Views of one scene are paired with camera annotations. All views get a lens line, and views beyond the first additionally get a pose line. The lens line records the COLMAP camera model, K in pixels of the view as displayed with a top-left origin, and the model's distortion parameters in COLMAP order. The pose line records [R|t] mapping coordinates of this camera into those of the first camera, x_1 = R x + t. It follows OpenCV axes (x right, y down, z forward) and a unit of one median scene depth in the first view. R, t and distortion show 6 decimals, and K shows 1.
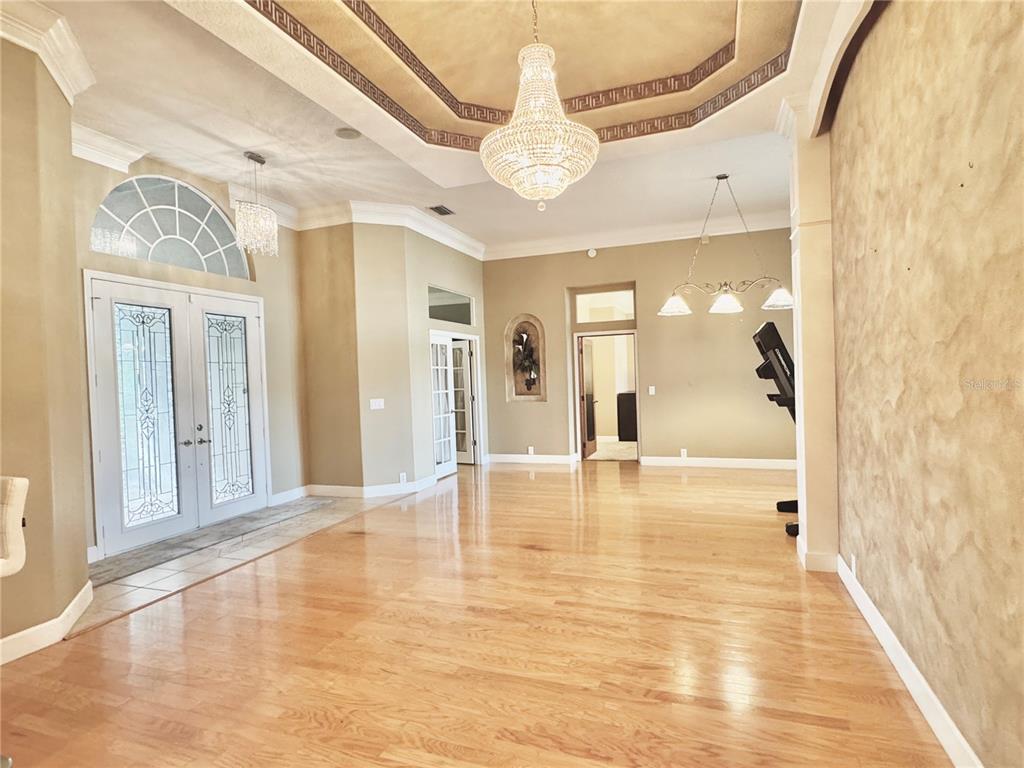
lens RADIAL K [[541.4, 0, 512.0], [0, 541.4, 384.0], [0, 0, 1]] dist [-0.000391, -0.000174]
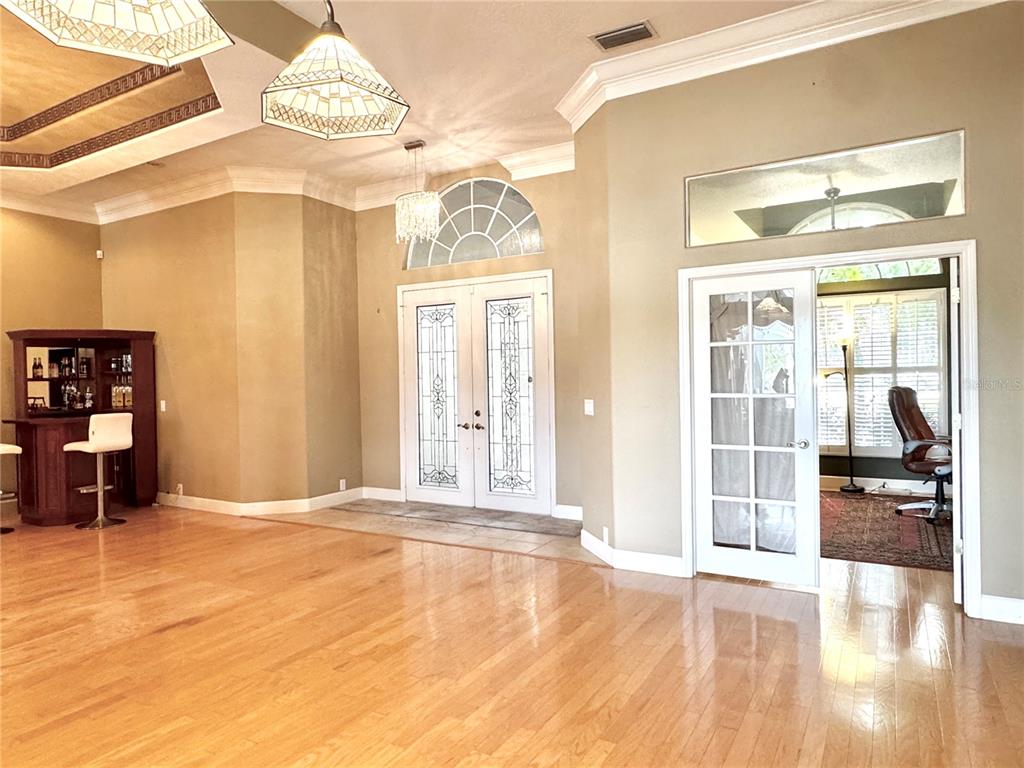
lens RADIAL K [[652.5, 0, 512.0], [0, 652.5, 384.0], [0, 0, 1]] dist [-0.003400, -0.002357]
pose [[-0.172454, 0.050189, -0.983738, 0.639352], [0.011720, 0.998735, 0.048899, -0.036177], [0.984948, -0.003096, -0.172824, 1.281478]]
